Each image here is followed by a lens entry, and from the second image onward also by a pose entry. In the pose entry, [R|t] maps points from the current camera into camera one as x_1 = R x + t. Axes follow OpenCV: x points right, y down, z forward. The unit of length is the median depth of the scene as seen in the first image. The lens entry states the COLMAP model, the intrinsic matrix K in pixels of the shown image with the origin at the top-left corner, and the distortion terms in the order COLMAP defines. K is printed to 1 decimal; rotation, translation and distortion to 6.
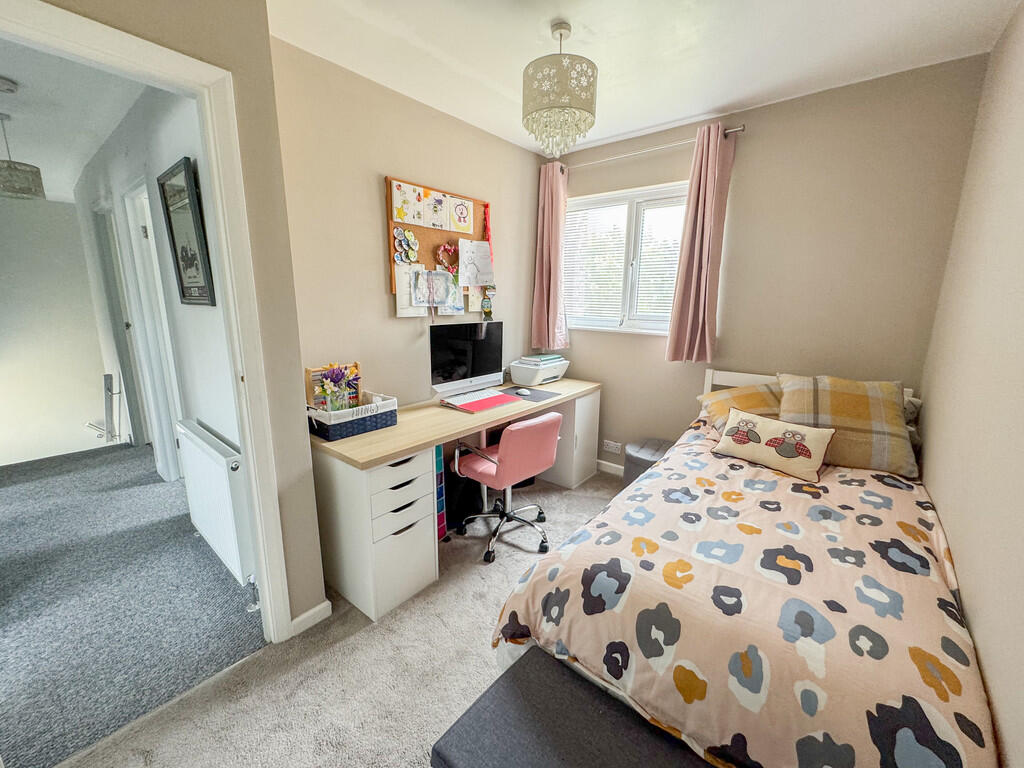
lens RADIAL K [[417.6, 0, 519.1], [0, 417.6, 381.0], [0, 0, 1]] dist [-0.002295, 0.000398]
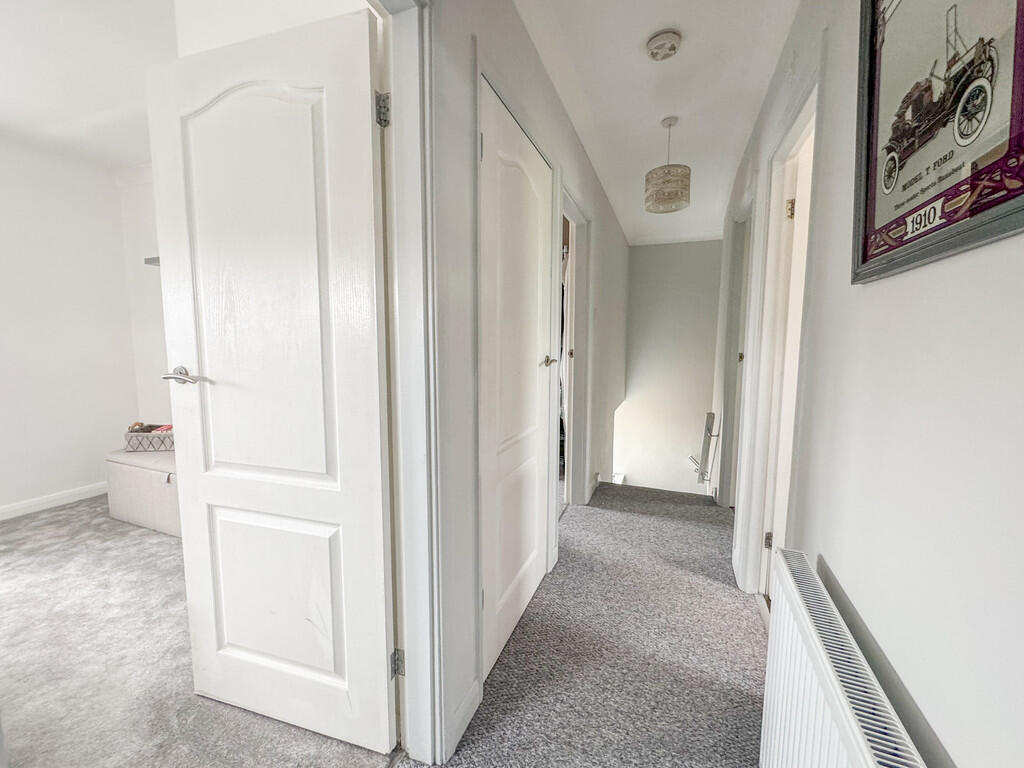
lens RADIAL K [[417.6, 0, 516.6], [0, 417.6, 384.2], [0, 0, 1]] dist [-0.002295, 0.000398]
pose [[0.312634, 0.088107, -0.945779, -0.318111], [-0.196966, 0.980060, 0.026192, -0.019074], [0.929228, 0.178097, 0.323754, 0.355883]]
